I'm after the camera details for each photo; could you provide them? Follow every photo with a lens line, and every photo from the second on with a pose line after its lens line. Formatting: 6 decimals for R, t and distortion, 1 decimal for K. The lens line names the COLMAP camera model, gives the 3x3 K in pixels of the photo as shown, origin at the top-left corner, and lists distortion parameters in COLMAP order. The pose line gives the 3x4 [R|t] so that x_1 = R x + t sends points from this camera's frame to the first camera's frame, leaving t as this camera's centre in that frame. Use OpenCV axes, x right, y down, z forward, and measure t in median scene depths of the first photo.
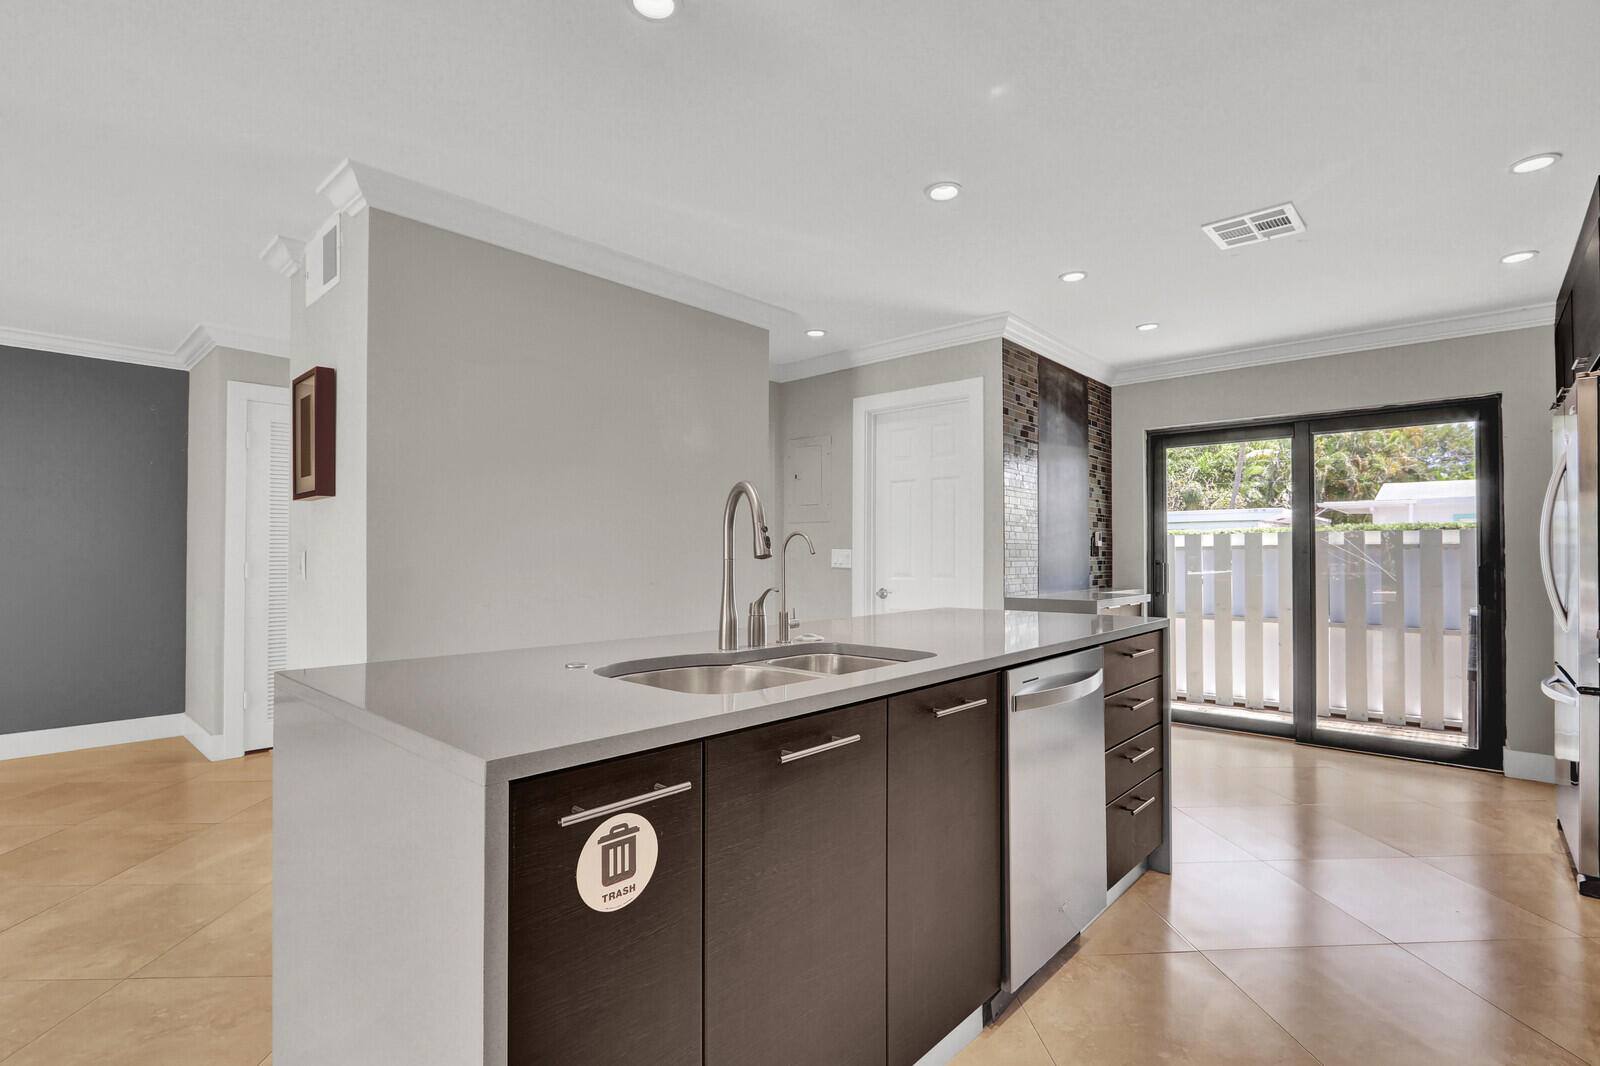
lens RADIAL K [[748.6, 0, 826.8], [0, 748.6, 562.4], [0, 0, 1]] dist [-0.015334, -0.000054]
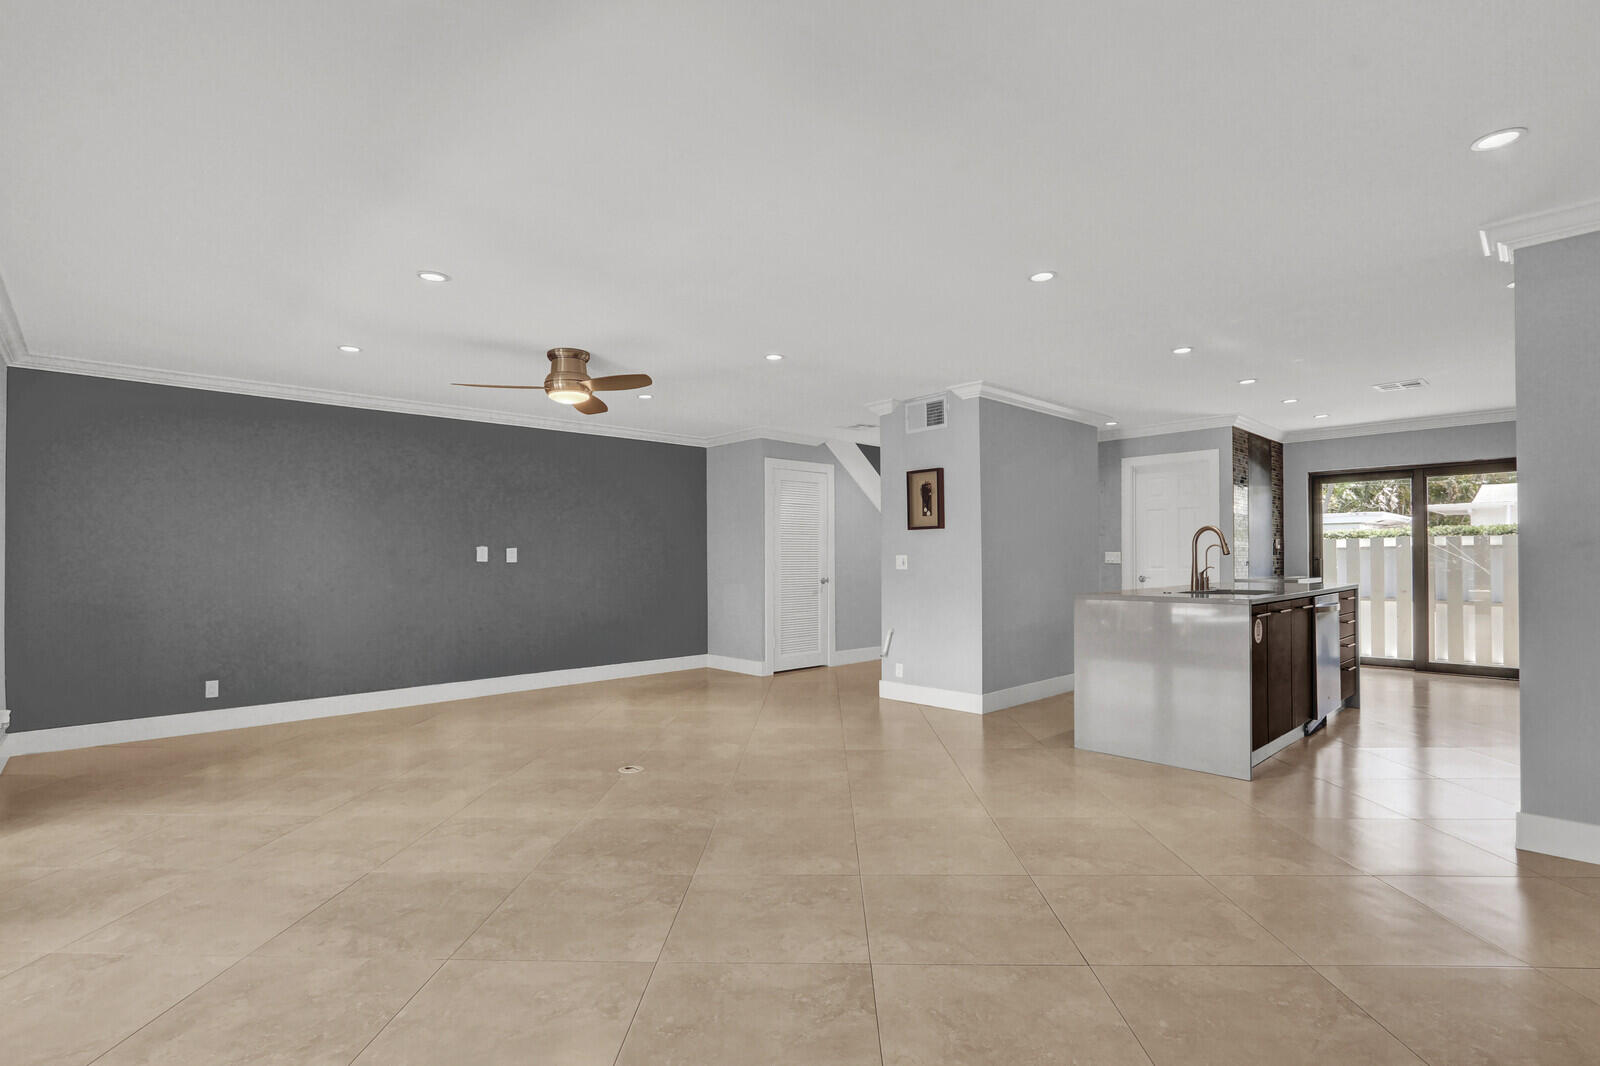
lens RADIAL K [[762.0, 0, 797.9], [0, 762.0, 570.4], [0, 0, 1]] dist [-0.018212, -0.000355]
pose [[0.995114, -0.006059, -0.098544, -0.478971], [0.006590, 0.999965, 0.005063, 0.009248], [0.098510, -0.005688, 0.995120, -0.668407]]
